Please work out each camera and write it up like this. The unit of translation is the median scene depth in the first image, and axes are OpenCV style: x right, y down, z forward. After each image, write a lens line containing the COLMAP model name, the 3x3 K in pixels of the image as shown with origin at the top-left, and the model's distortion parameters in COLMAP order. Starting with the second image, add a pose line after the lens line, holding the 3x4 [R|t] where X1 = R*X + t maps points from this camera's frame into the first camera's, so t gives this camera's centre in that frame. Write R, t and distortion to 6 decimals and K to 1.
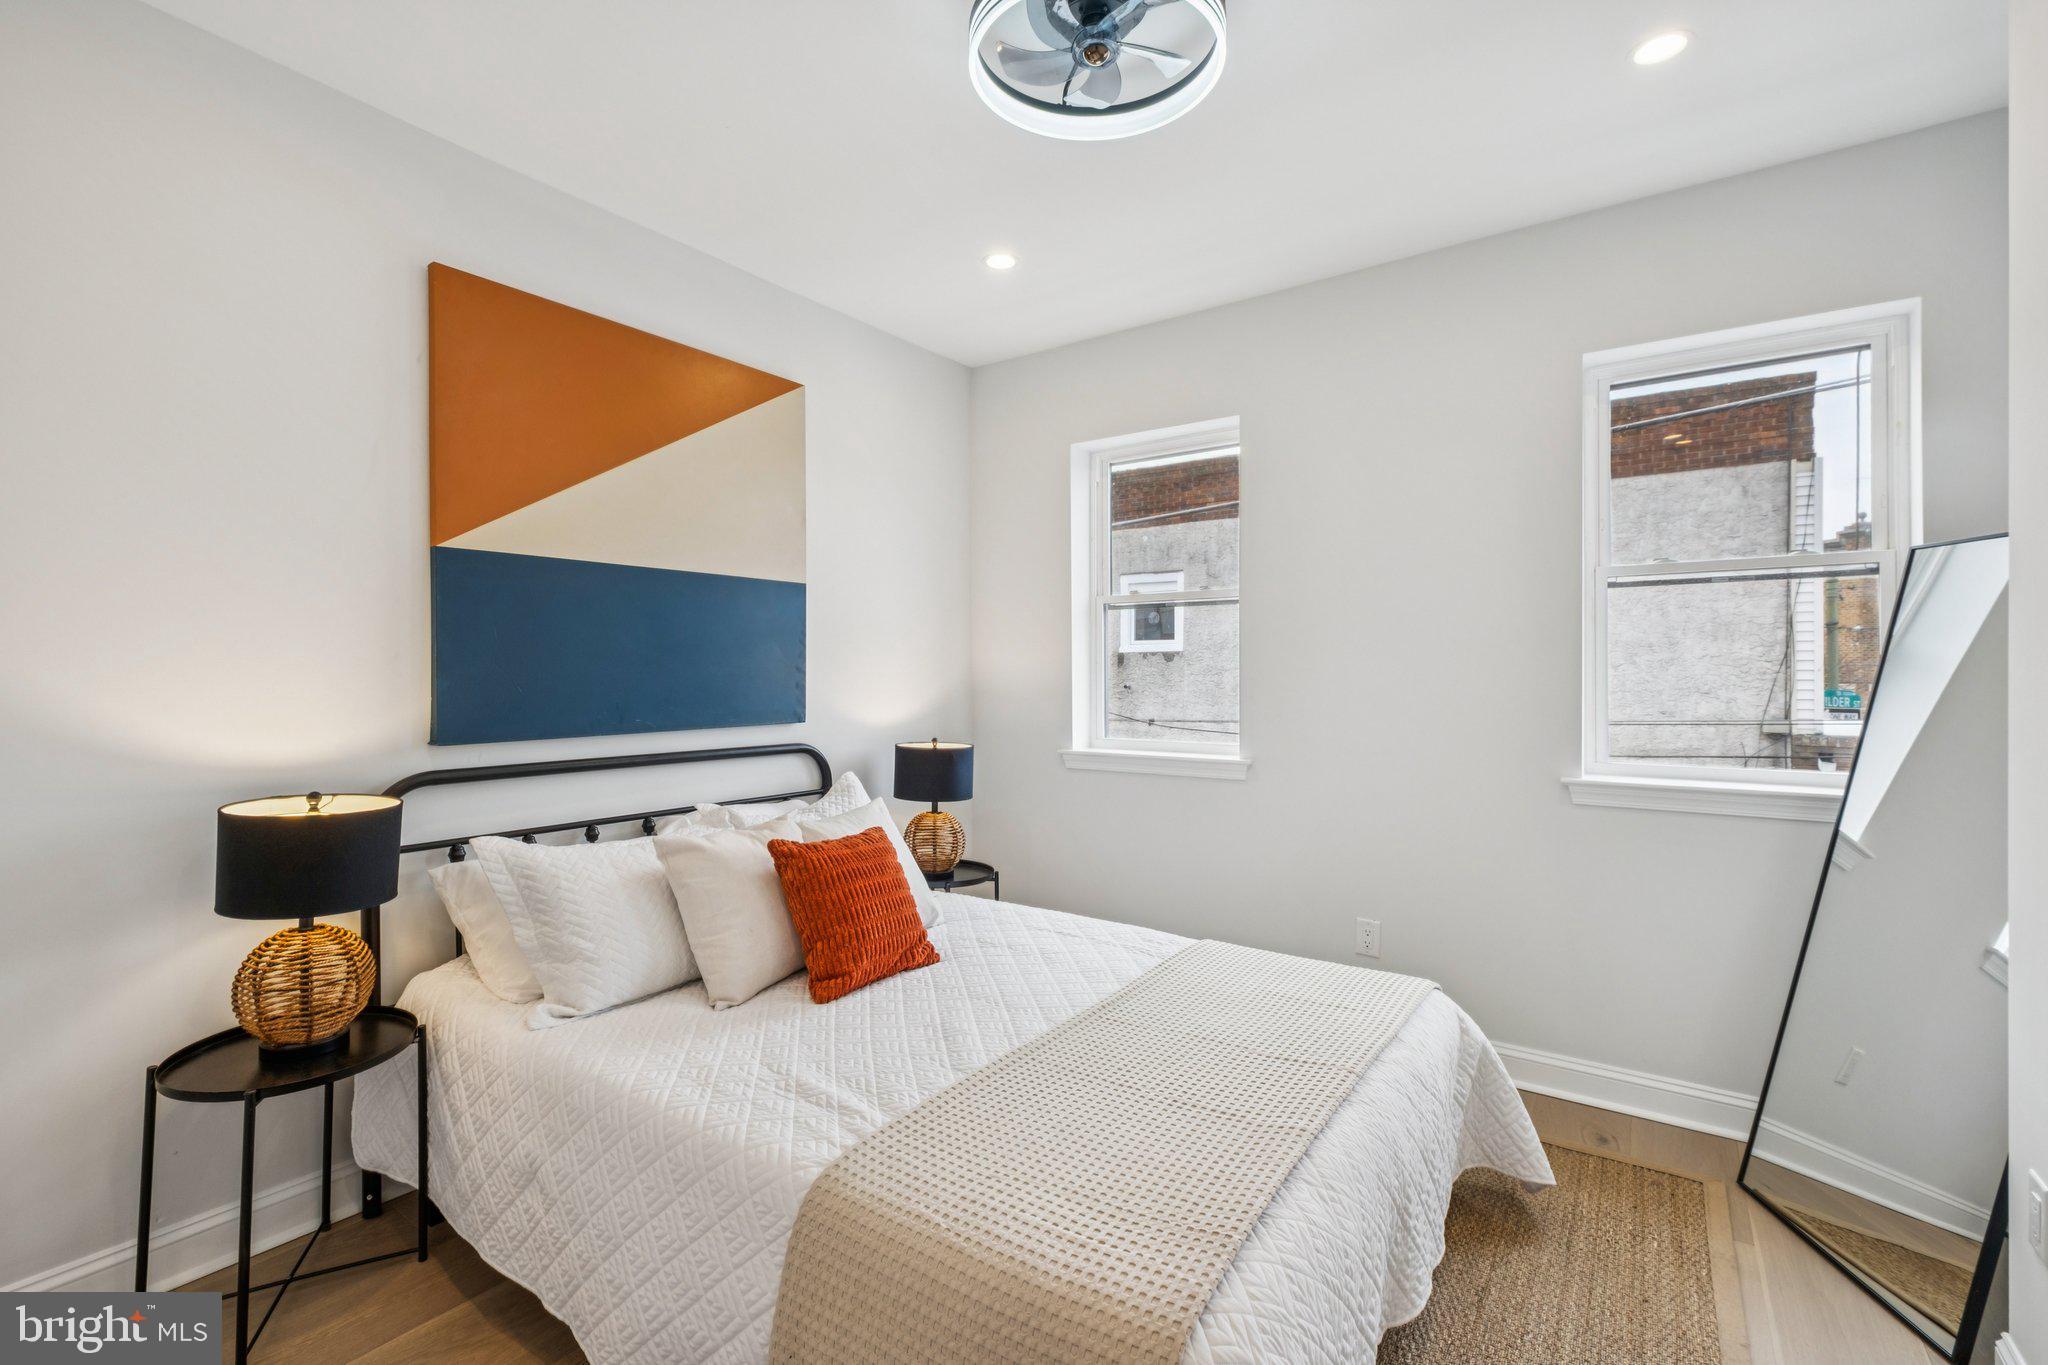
lens RADIAL K [[903.4, 0, 1021.3], [0, 903.4, 672.6], [0, 0, 1]] dist [-0.002536, -0.000663]
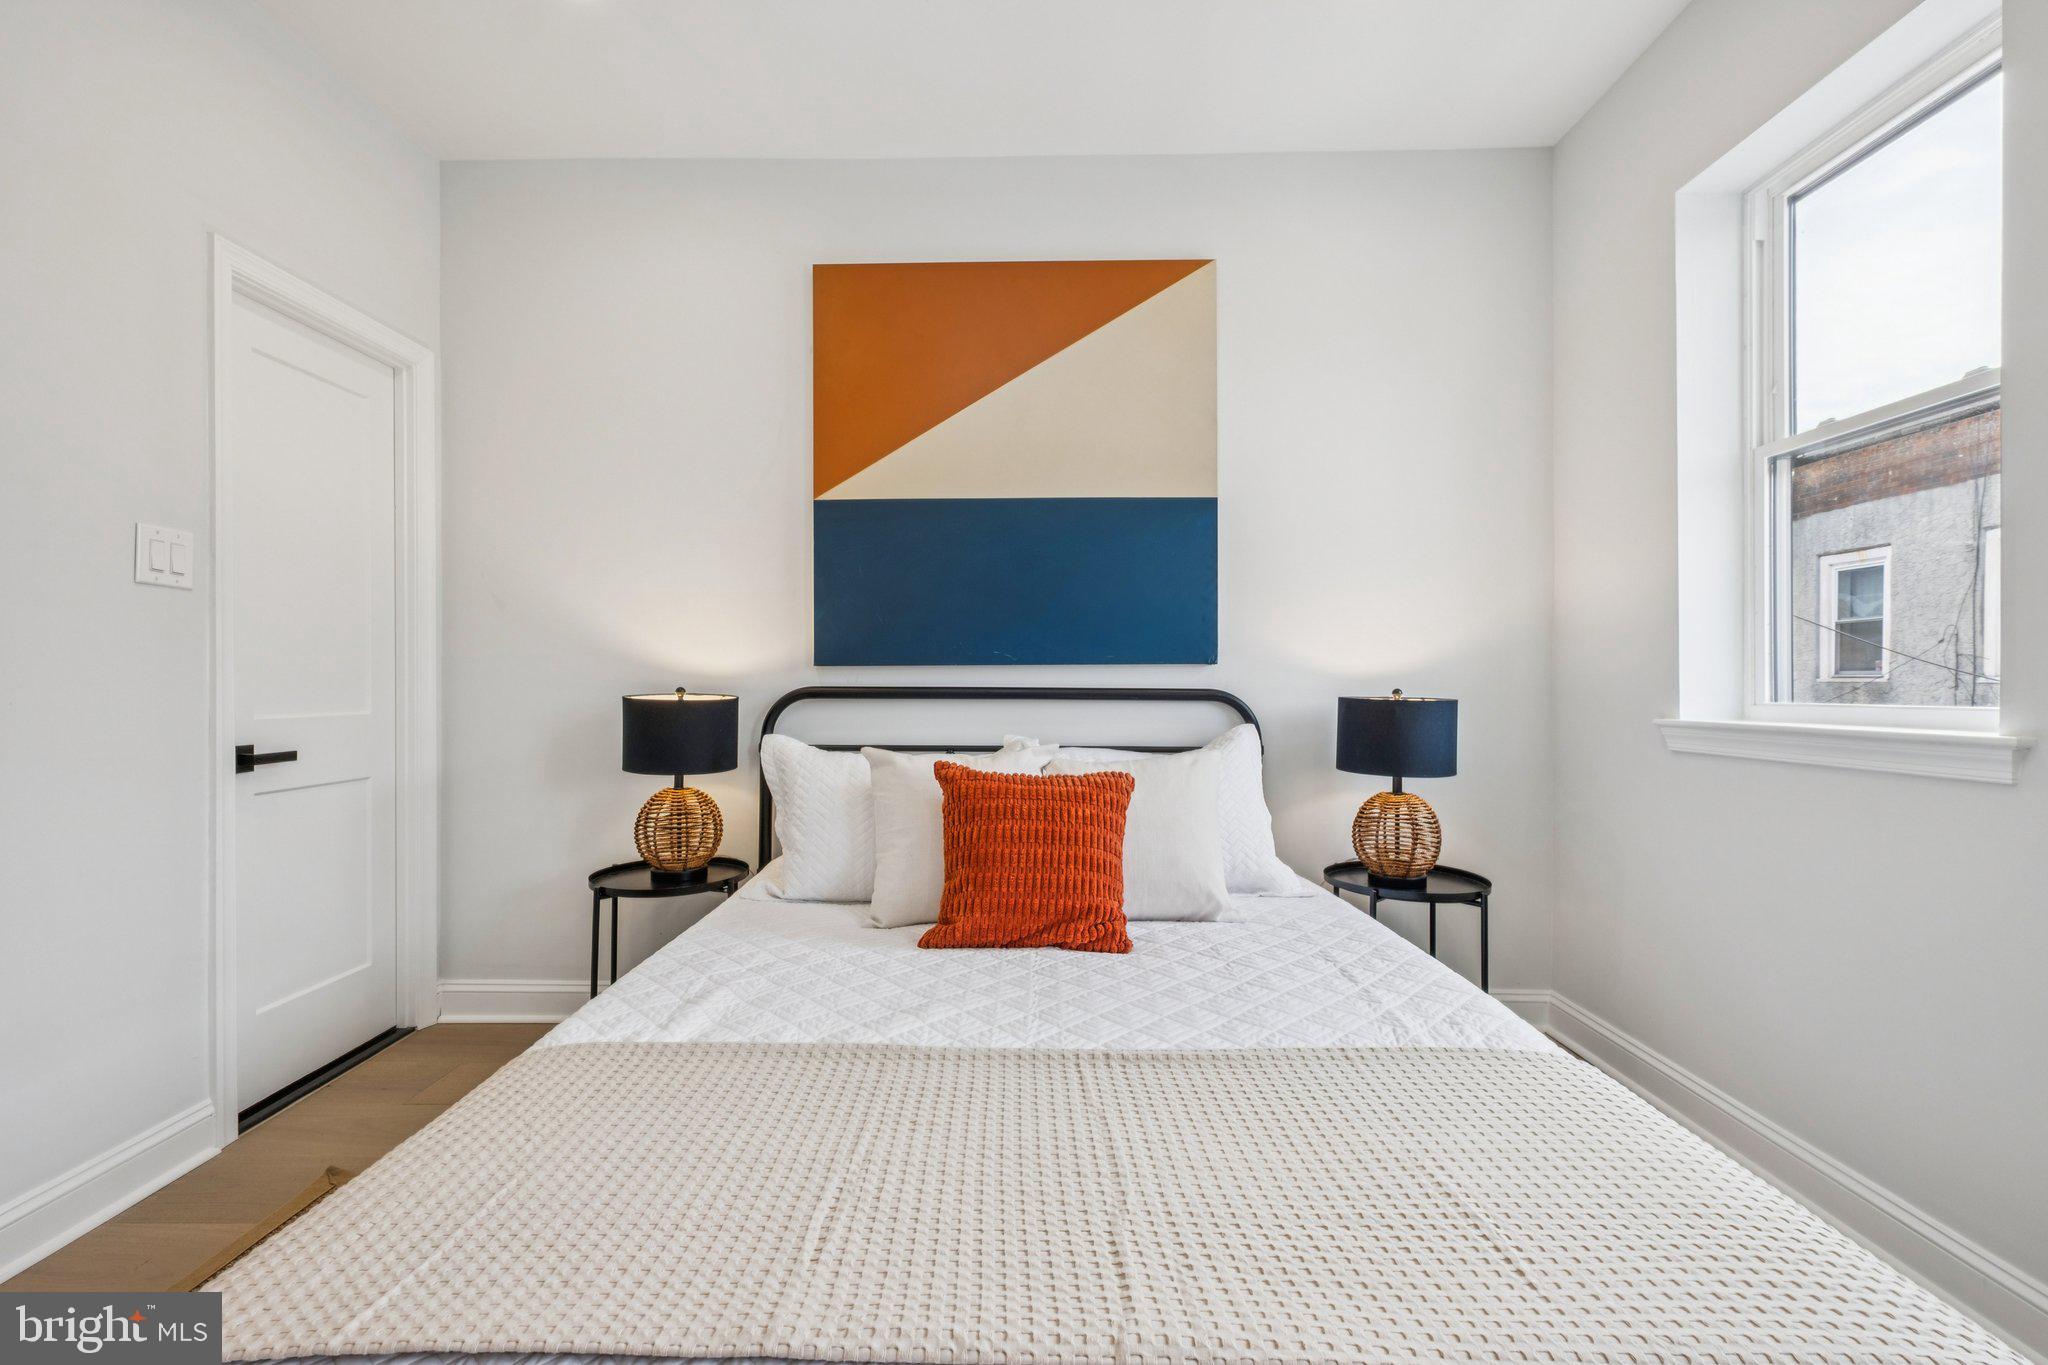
lens RADIAL K [[903.4, 0, 1020.2], [0, 903.4, 687.9], [0, 0, 1]] dist [-0.002536, -0.000663]
pose [[0.563629, 0.004334, -0.826017, 0.442154], [0.001462, 0.999979, 0.006244, 0.091509], [0.826027, -0.004727, 0.563611, 0.479024]]
